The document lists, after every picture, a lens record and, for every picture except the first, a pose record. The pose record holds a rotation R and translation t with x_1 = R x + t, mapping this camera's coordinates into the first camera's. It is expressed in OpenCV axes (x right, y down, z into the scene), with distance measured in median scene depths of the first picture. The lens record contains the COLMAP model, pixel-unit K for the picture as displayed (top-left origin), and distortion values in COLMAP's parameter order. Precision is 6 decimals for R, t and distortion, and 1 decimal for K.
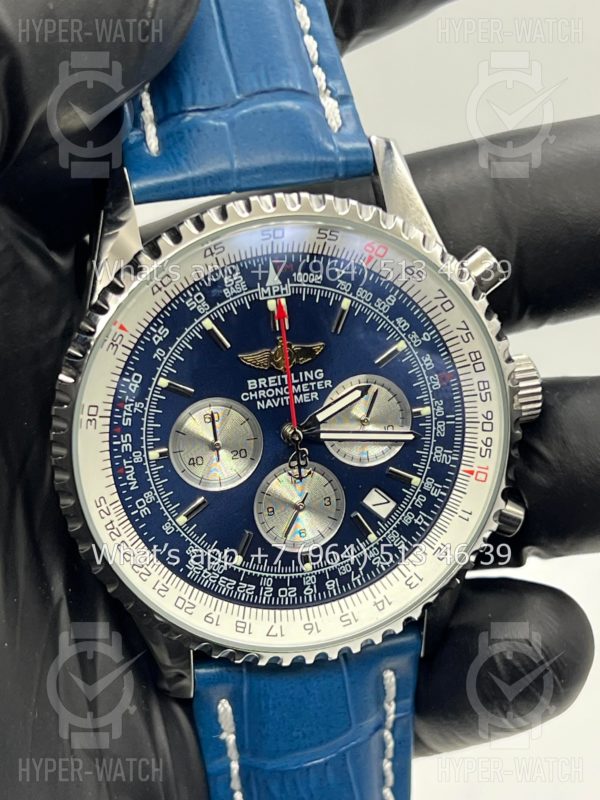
lens RADIAL K [[1941.1, 0, 299.4], [0, 1941.1, 410.6], [0, 0, 1]] dist [0.299081, -1.148437]
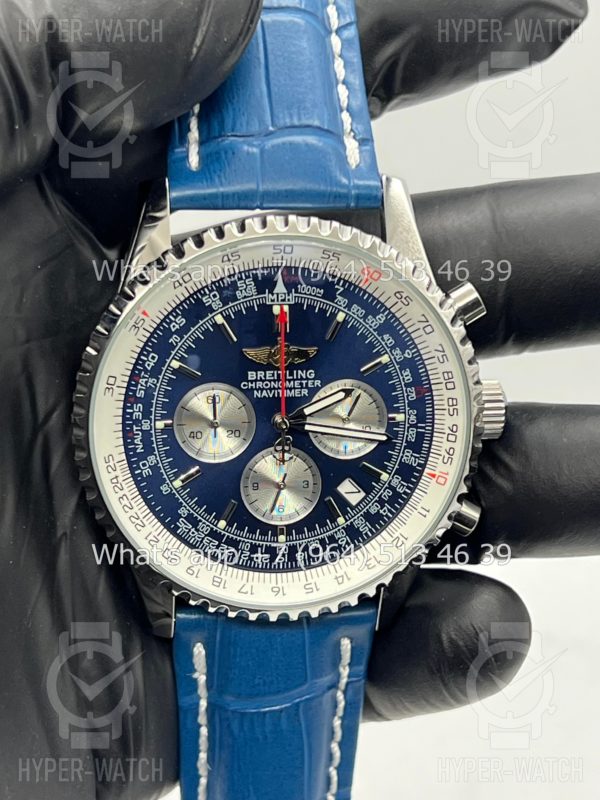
lens RADIAL K [[1941.1, 0, 299.4], [0, 1941.1, 410.6], [0, 0, 1]] dist [0.299081, -1.148437]
pose [[0.989335, 0.127846, -0.069798, 0.086888], [-0.127515, 0.991794, 0.009197, -0.006978], [0.070402, -0.000199, 0.997519, -0.154207]]
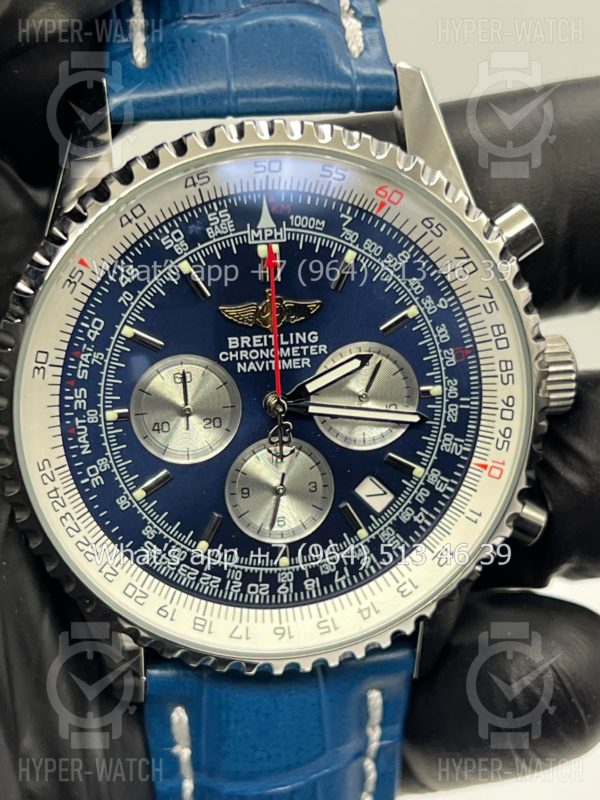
lens RADIAL K [[1941.1, 0, 299.4], [0, 1941.1, 410.6], [0, 0, 1]] dist [0.299081, -1.148437]
pose [[0.995415, 0.078390, -0.054807, 0.053489], [-0.078672, 0.996896, -0.003010, 0.016506], [0.054401, 0.007308, 0.998492, 0.147264]]
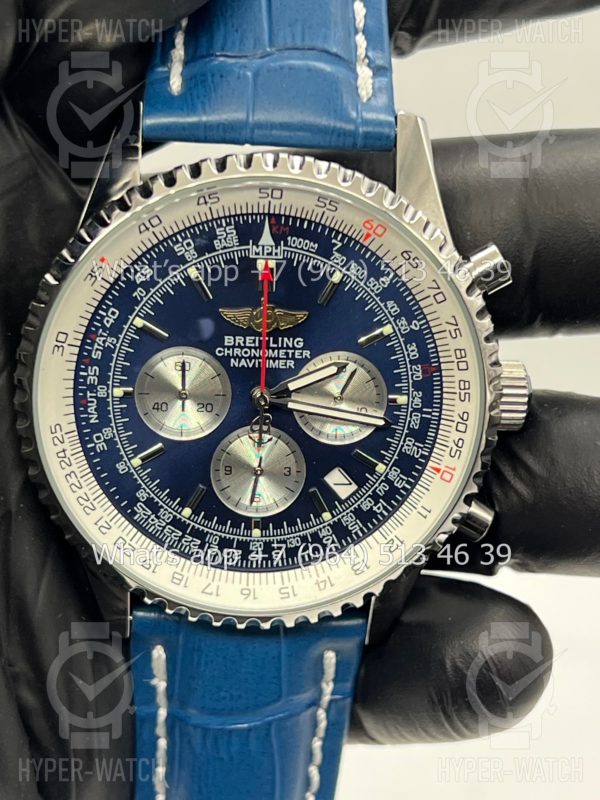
lens RADIAL K [[1941.1, 0, 299.4], [0, 1941.1, 410.6], [0, 0, 1]] dist [0.299081, -1.148437]
pose [[0.974262, 0.187097, -0.125728, 0.140248], [-0.182656, 0.982097, 0.046077, -0.030412], [0.132098, -0.021926, 0.990994, 0.026311]]
